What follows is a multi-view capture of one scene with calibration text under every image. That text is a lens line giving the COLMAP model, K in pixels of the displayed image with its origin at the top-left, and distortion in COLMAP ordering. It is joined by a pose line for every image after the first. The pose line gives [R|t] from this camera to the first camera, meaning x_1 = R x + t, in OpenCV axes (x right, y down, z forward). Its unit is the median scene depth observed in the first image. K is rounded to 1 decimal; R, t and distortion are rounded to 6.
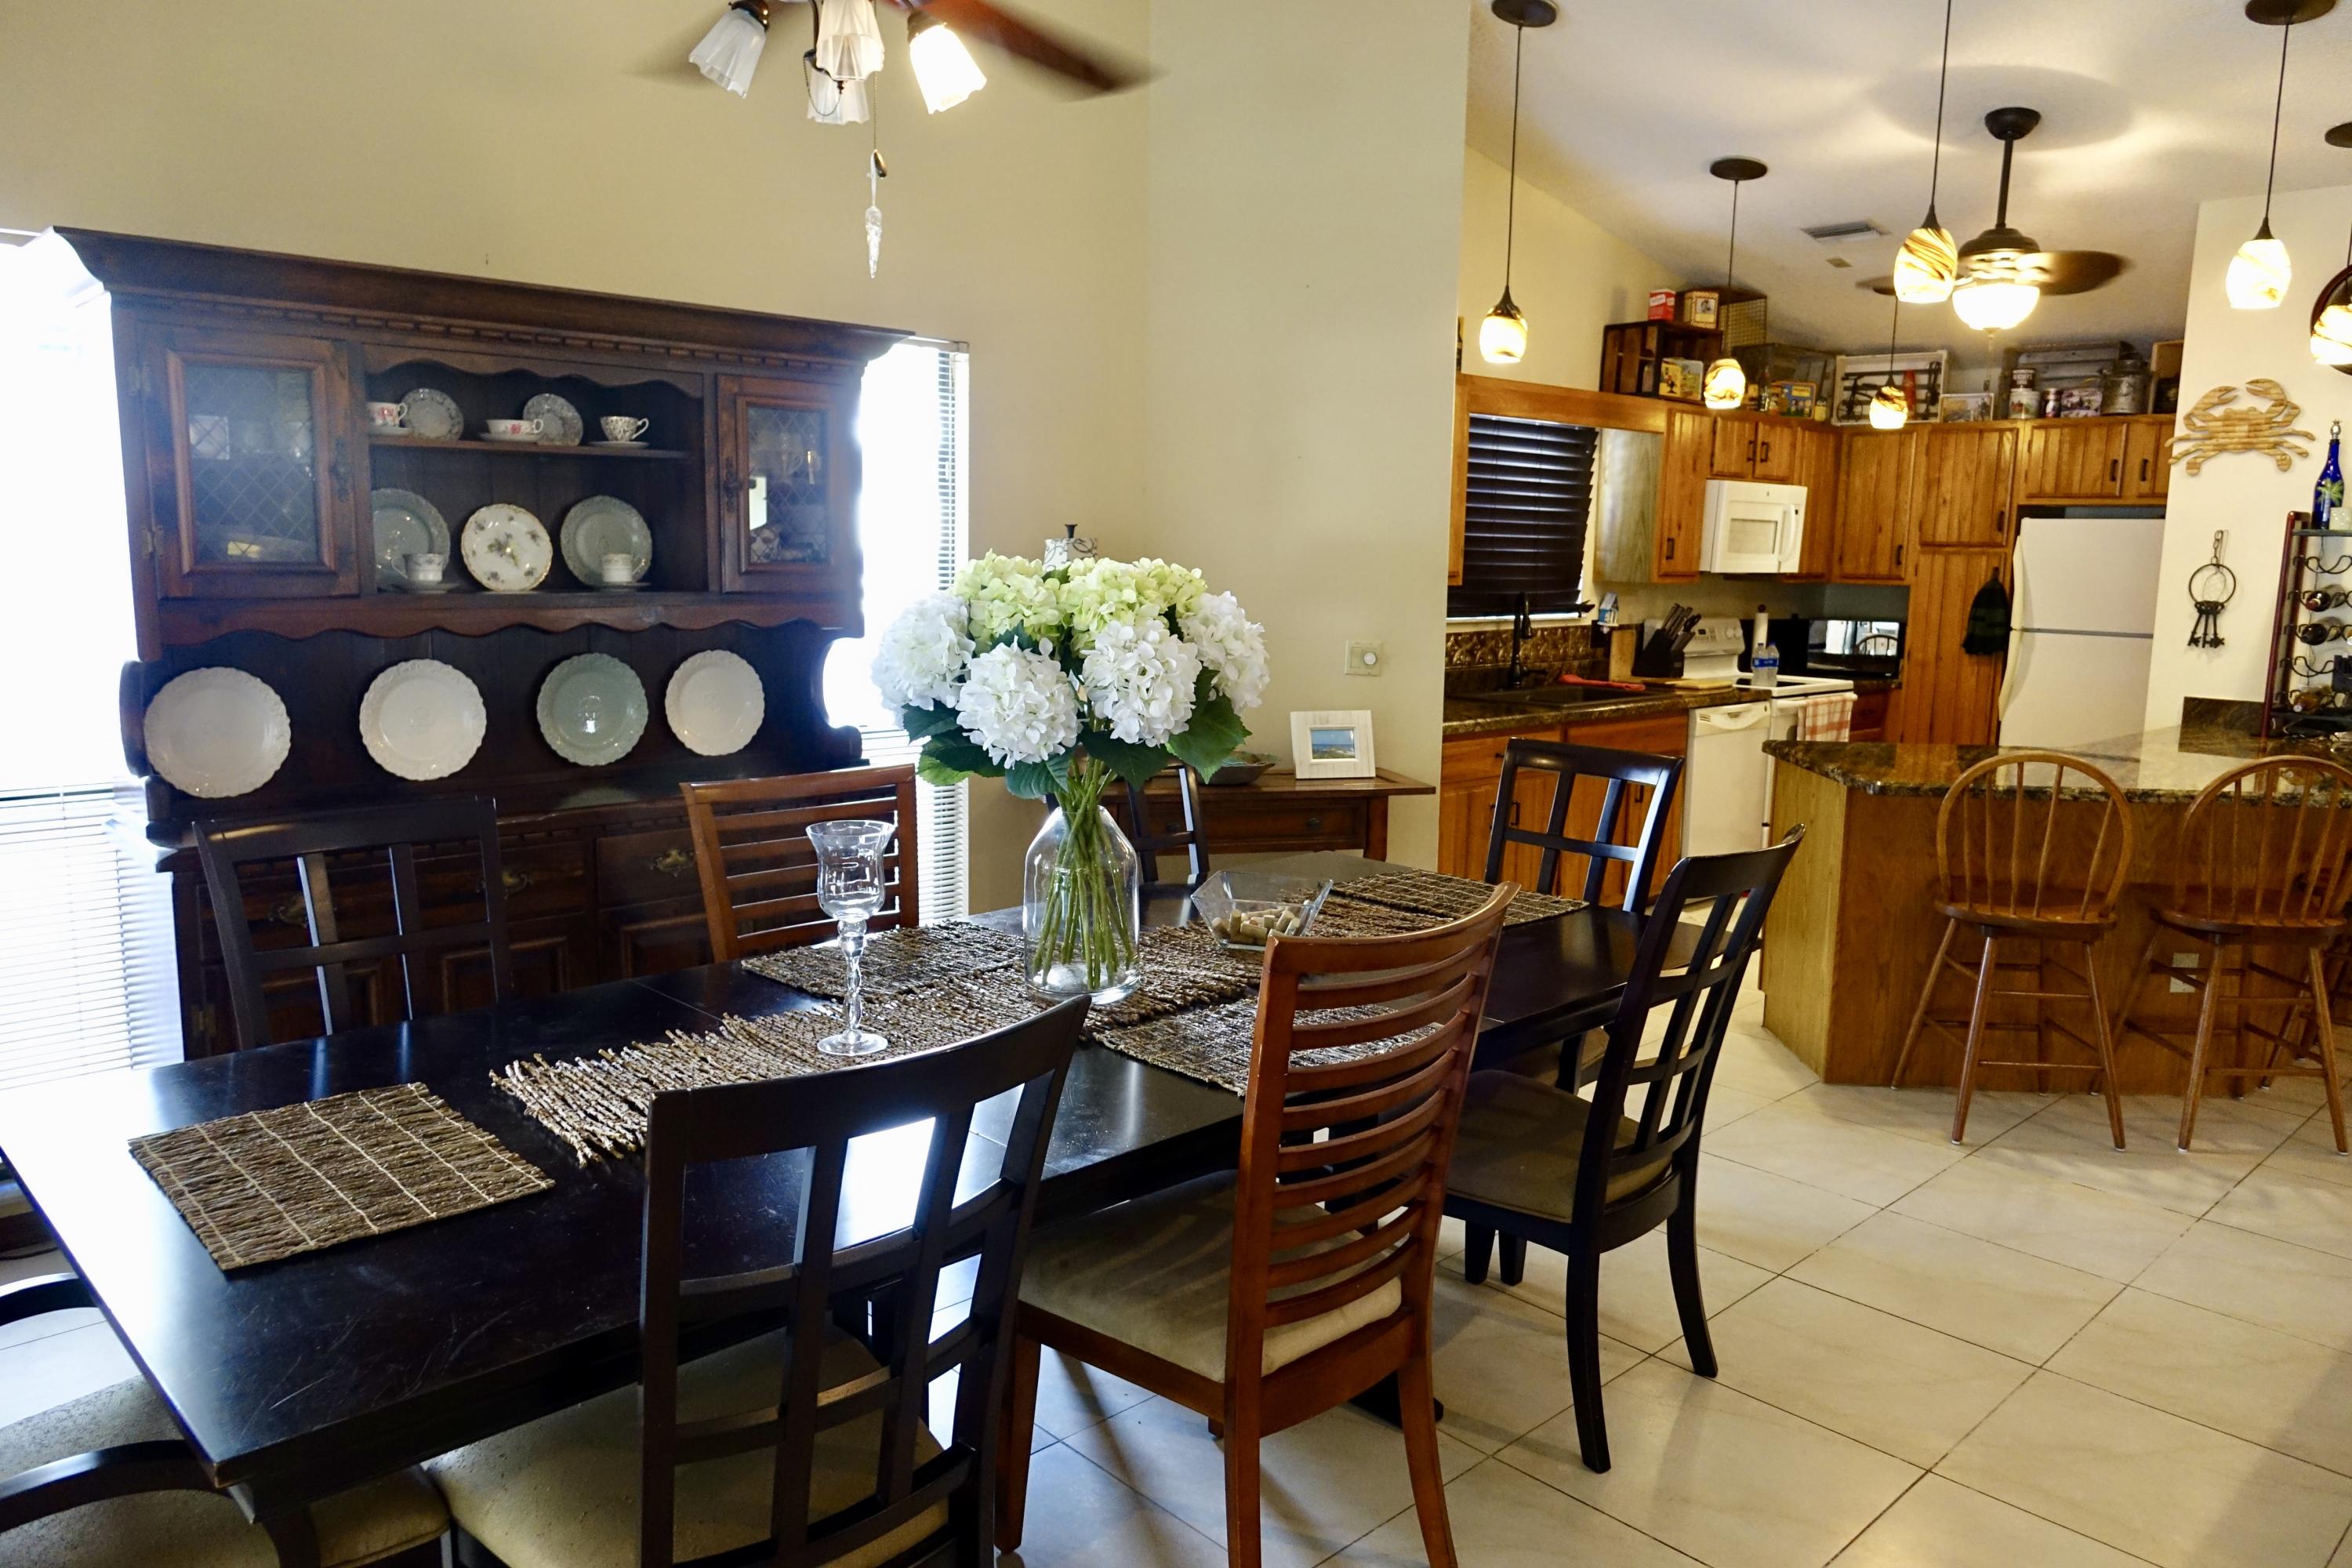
lens RADIAL K [[1613.4, 0, 1172.8], [0, 1613.4, 783.3], [0, 0, 1]] dist [-0.000706, 0.001860]
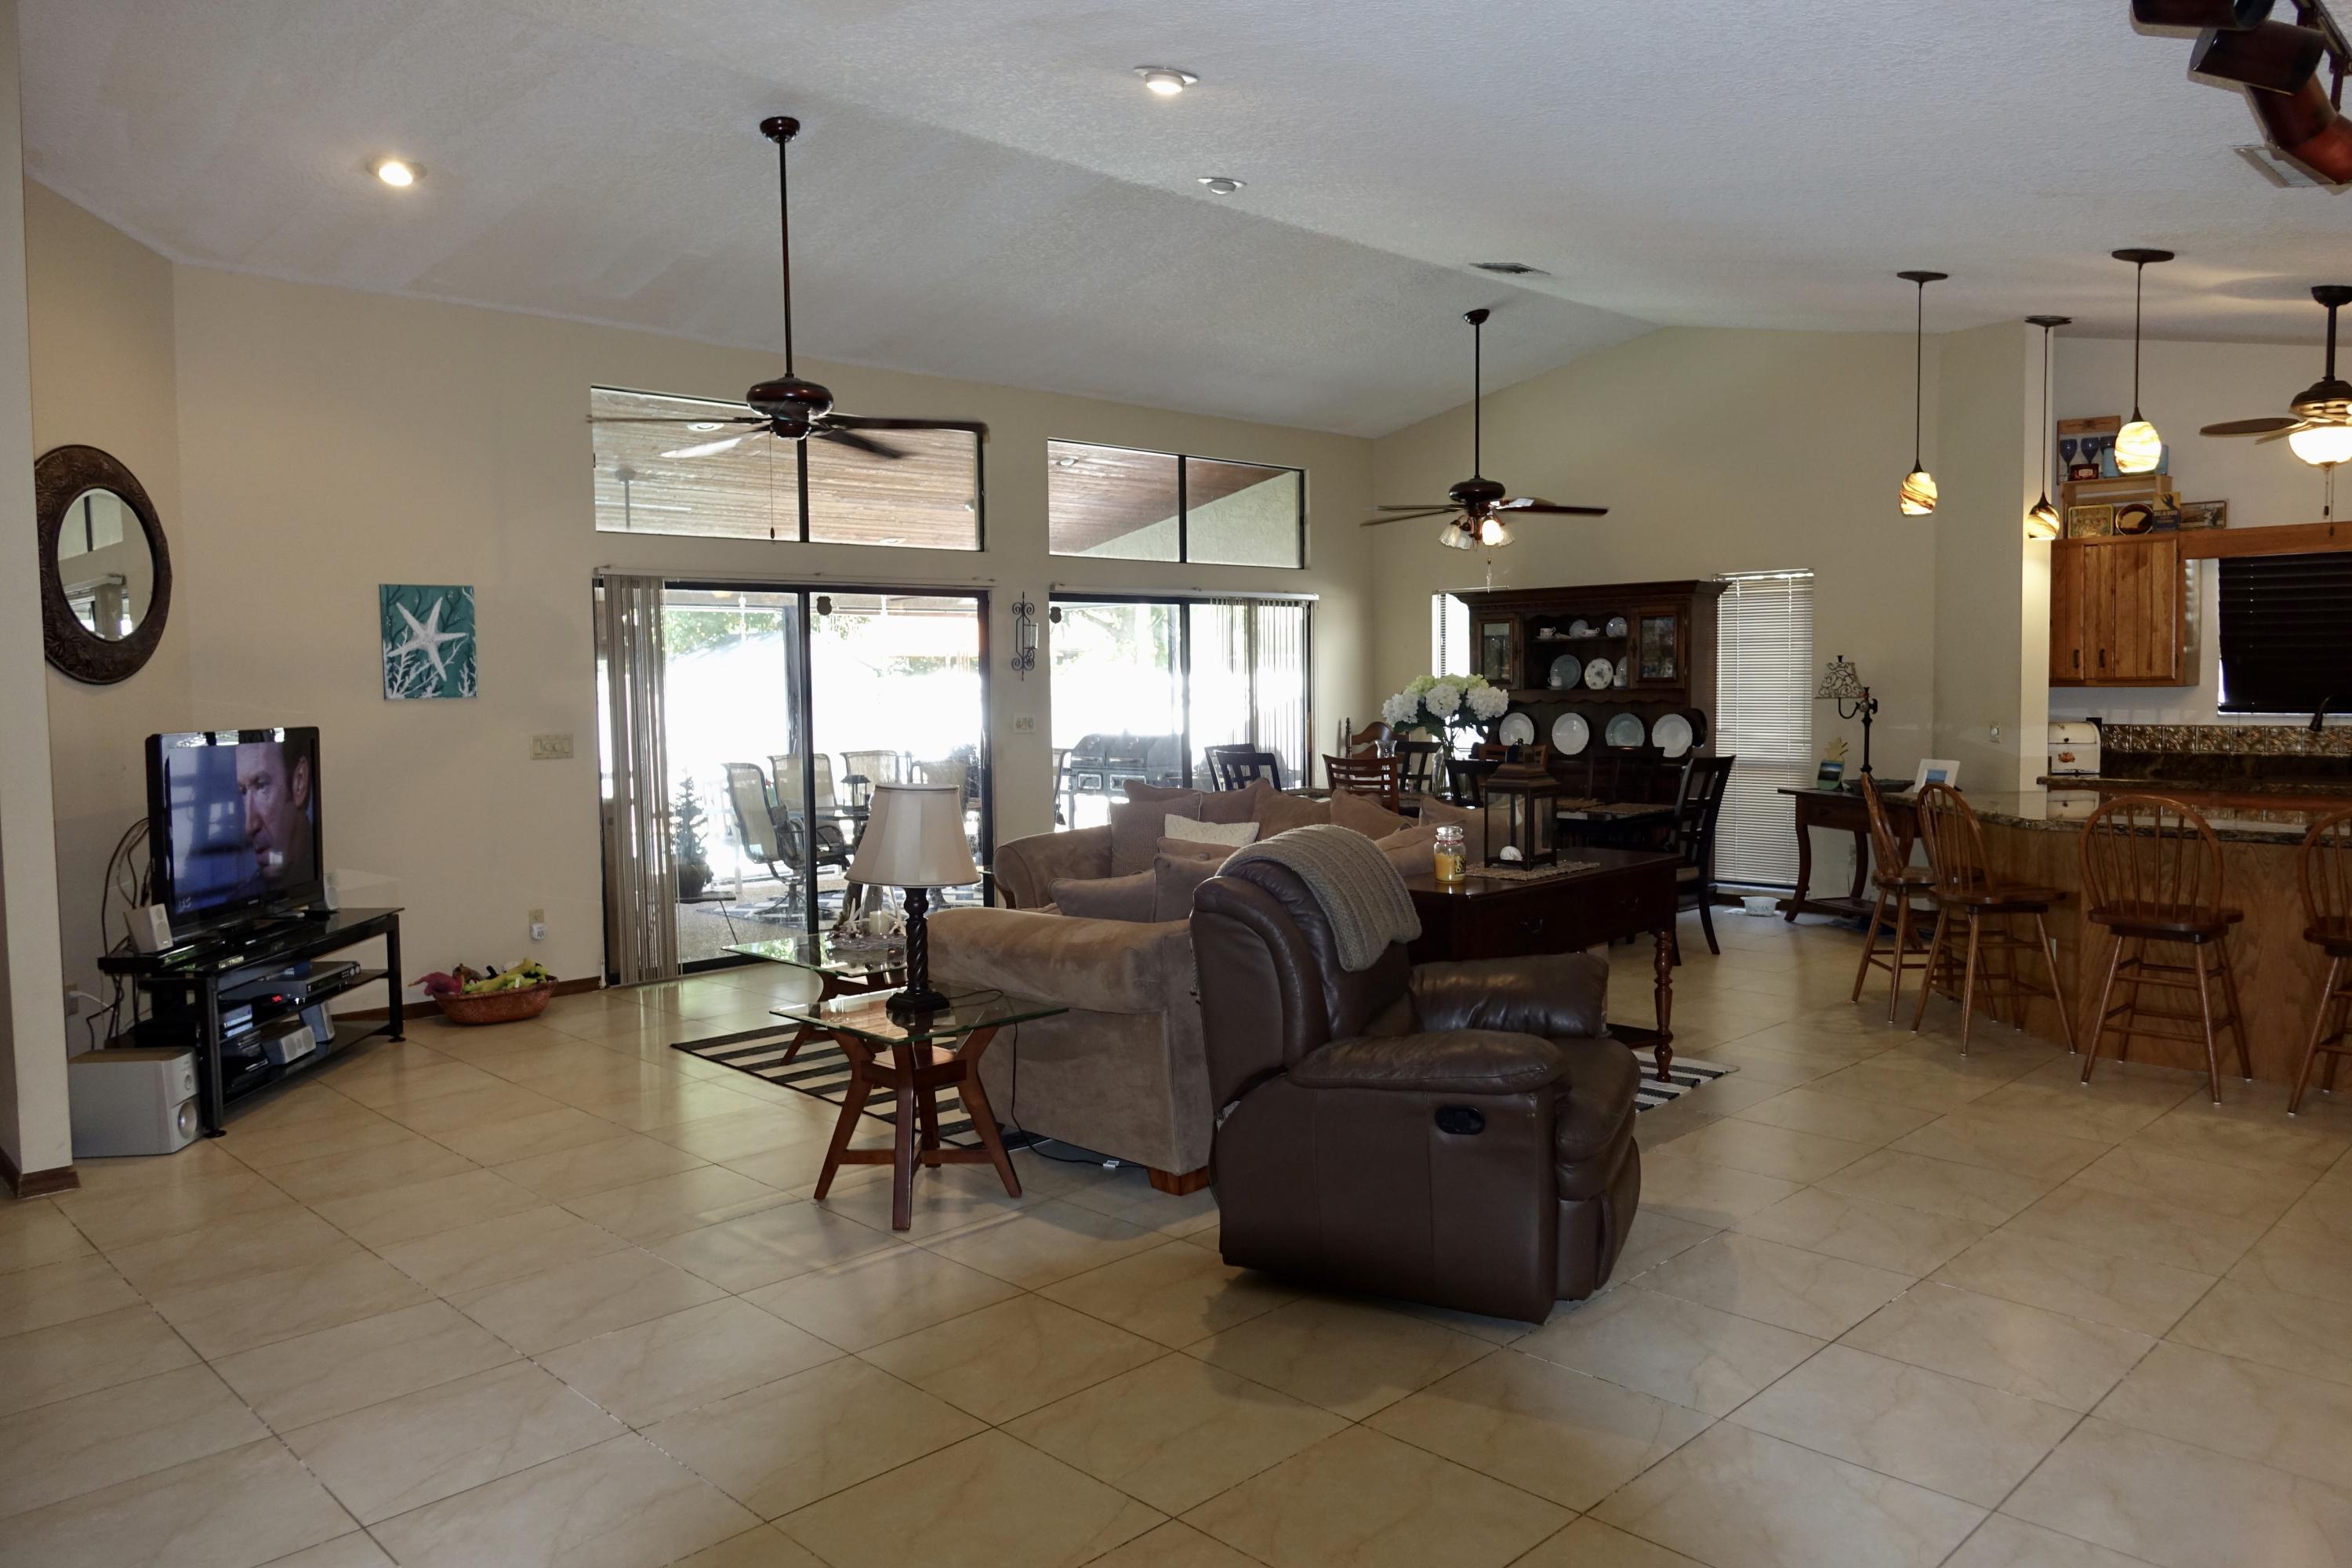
lens RADIAL K [[1640.2, 0, 1180.5], [0, 1640.2, 786.7], [0, 0, 1]] dist [0.002171, -0.002245]
pose [[0.031054, 0.047004, -0.998412, 2.164749], [-0.138232, 0.989497, 0.042284, 0.023868], [0.989913, 0.136699, 0.037225, 0.189991]]
